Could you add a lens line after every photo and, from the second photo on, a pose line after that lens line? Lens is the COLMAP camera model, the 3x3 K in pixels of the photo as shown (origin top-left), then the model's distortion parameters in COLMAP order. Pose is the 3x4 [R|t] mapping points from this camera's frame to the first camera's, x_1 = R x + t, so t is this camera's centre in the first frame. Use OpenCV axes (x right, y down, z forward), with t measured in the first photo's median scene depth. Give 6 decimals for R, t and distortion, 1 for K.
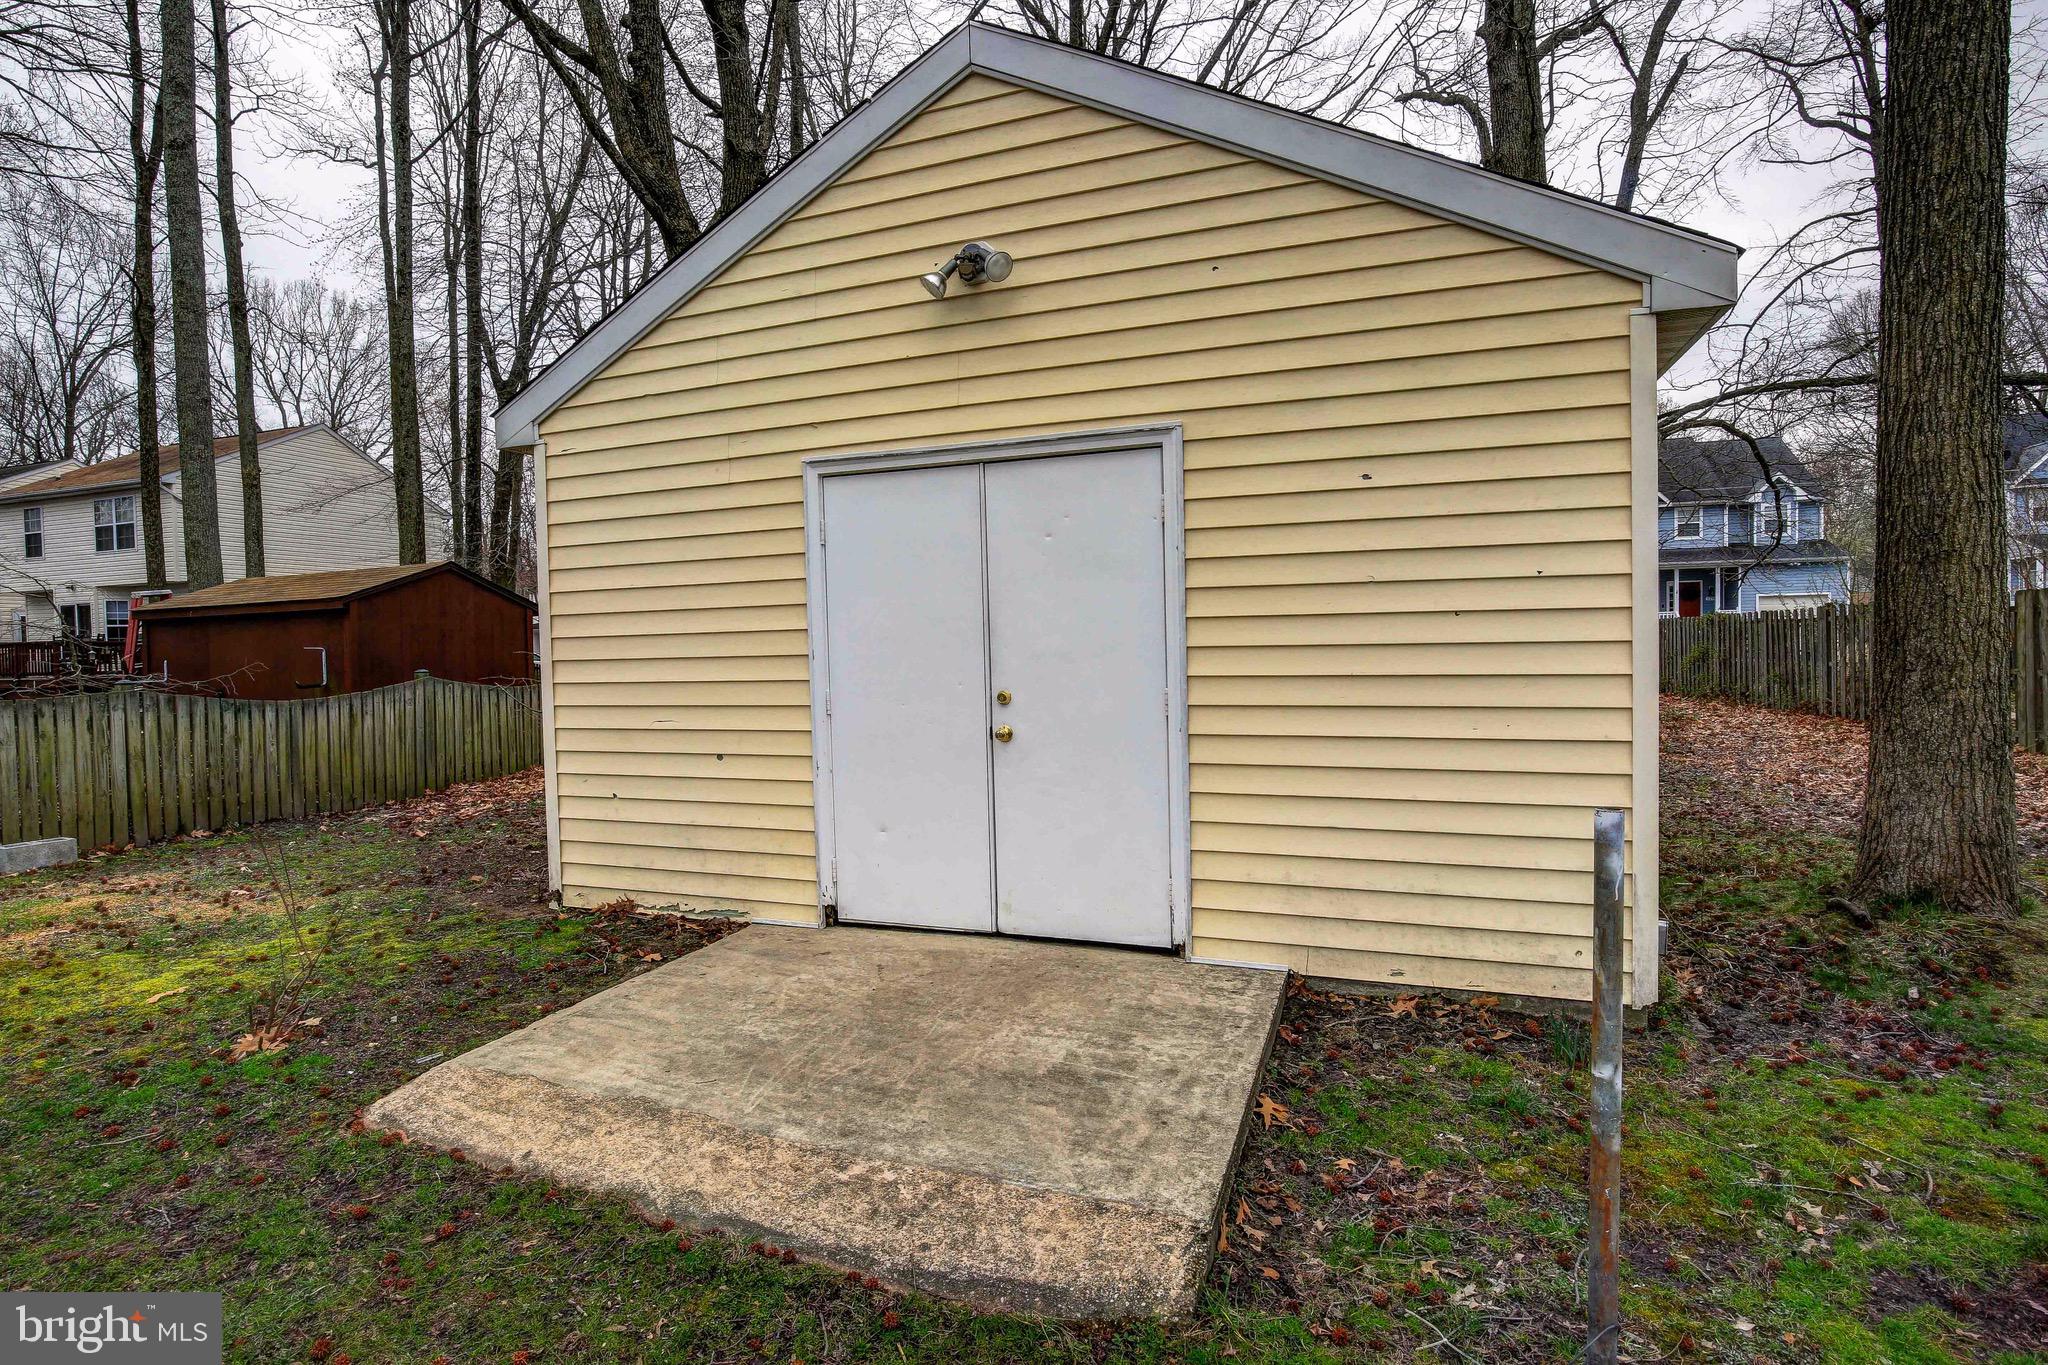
lens RADIAL K [[995.1, 0, 1013.2], [0, 995.1, 679.5], [0, 0, 1]] dist [-0.034696, 0.008917]
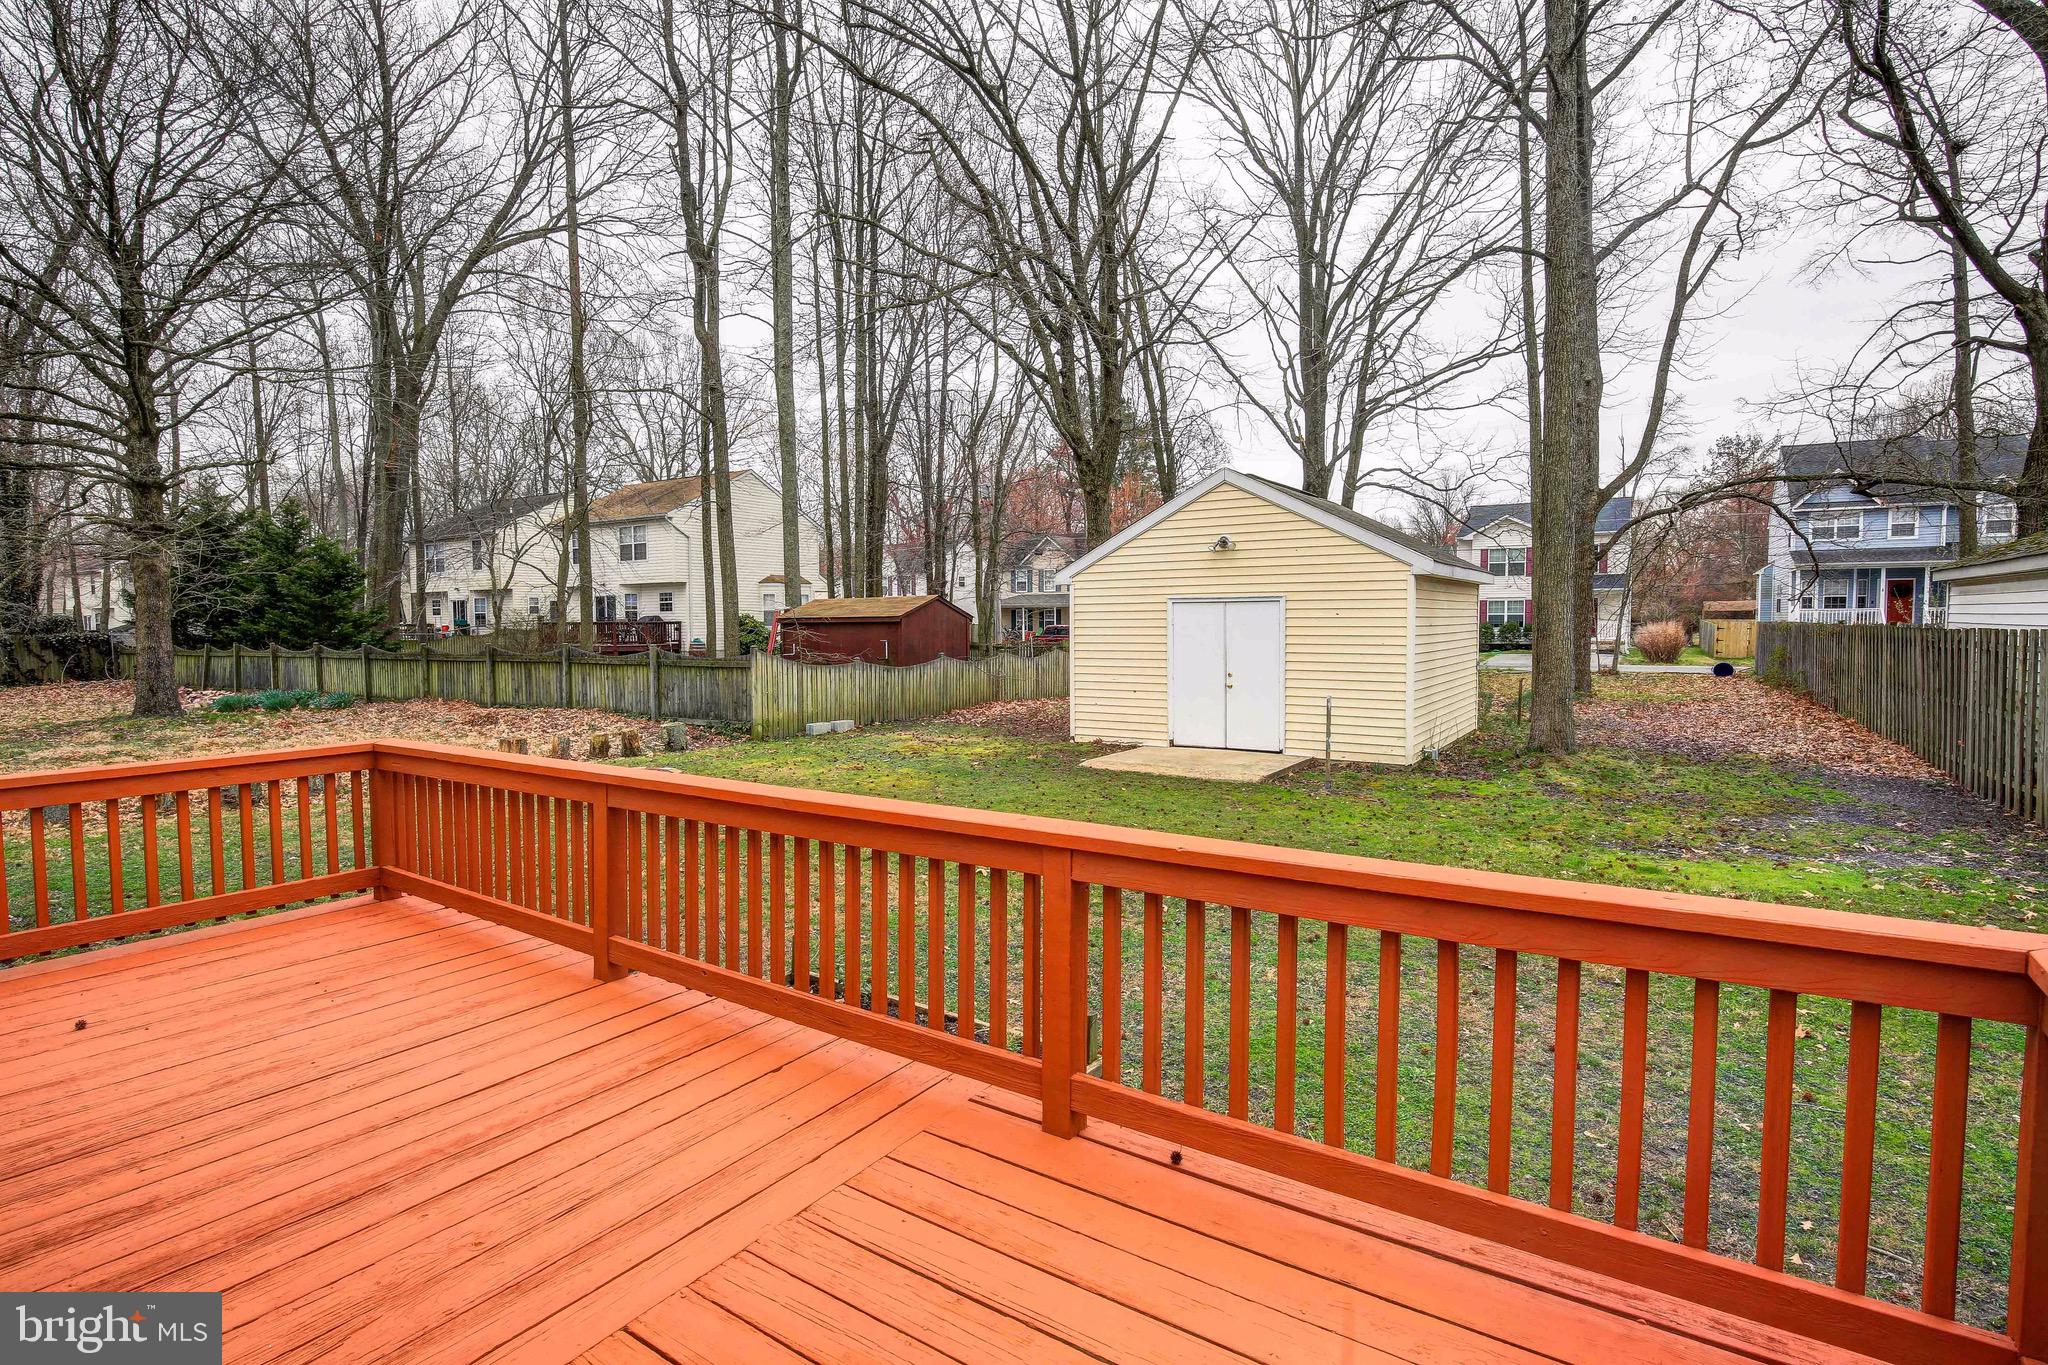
lens RADIAL K [[995.1, 0, 1013.2], [0, 995.1, 679.5], [0, 0, 1]] dist [-0.034696, 0.008917]
pose [[0.973119, 0.026700, -0.228750, 0.027842], [-0.020178, 0.999322, 0.030803, -0.032130], [0.229417, -0.025359, 0.972998, -1.459989]]
